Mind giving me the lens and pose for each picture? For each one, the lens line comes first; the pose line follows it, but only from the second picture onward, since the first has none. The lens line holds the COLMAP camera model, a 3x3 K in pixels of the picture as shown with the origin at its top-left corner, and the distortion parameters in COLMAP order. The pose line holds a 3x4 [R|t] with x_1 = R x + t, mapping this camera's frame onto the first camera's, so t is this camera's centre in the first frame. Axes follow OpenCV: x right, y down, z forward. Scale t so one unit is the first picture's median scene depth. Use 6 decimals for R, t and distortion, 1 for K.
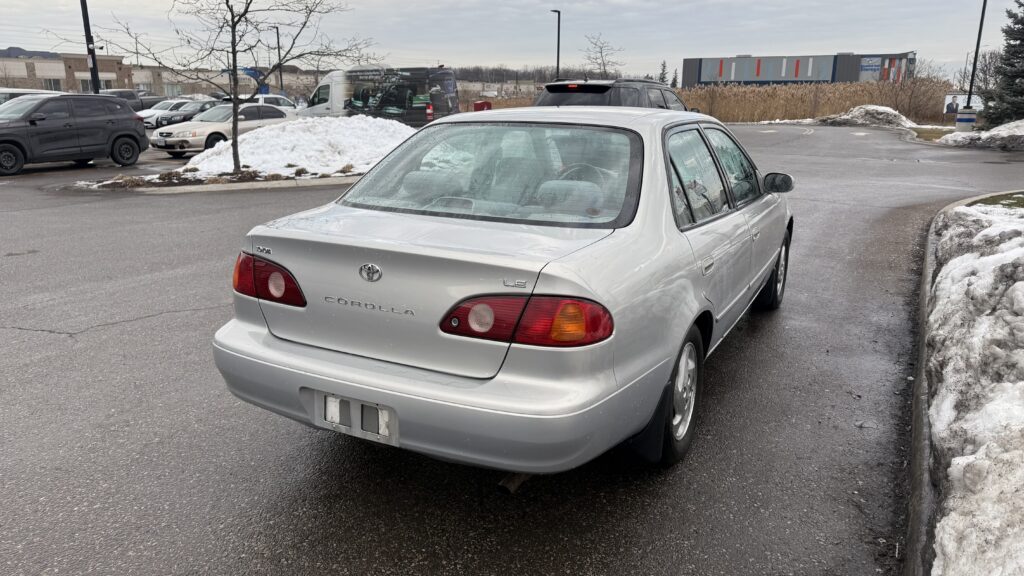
lens RADIAL K [[745.0, 0, 512.0], [0, 745.0, 288.0], [0, 0, 1]] dist [0.010839, -0.005536]
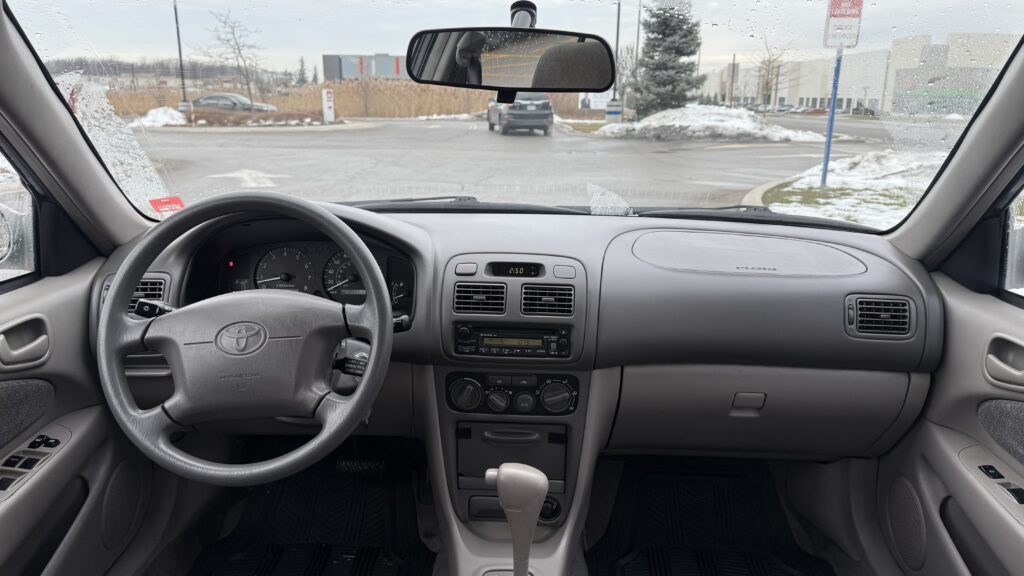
lens RADIAL K [[720.4, 0, 512.0], [0, 720.4, 288.0], [0, 0, 1]] dist [0.160528, -0.242568]
pose [[0.894882, -0.109053, 0.432775, 0.012199], [0.106847, 0.993838, 0.029497, -0.027063], [-0.433325, 0.019845, 0.901019, 0.155893]]
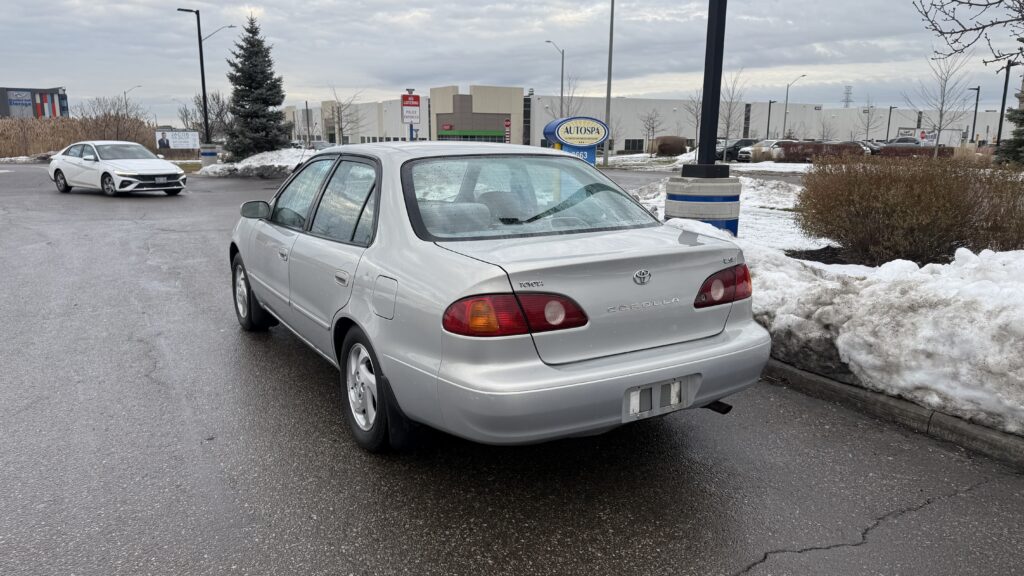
lens RADIAL K [[745.0, 0, 512.0], [0, 745.0, 288.0], [0, 0, 1]] dist [0.010839, -0.005536]
pose [[0.517774, -0.173466, 0.837747, -0.132965], [0.211839, 0.974729, 0.070901, -0.013578], [-0.828875, 0.140757, 0.541437, 0.053392]]
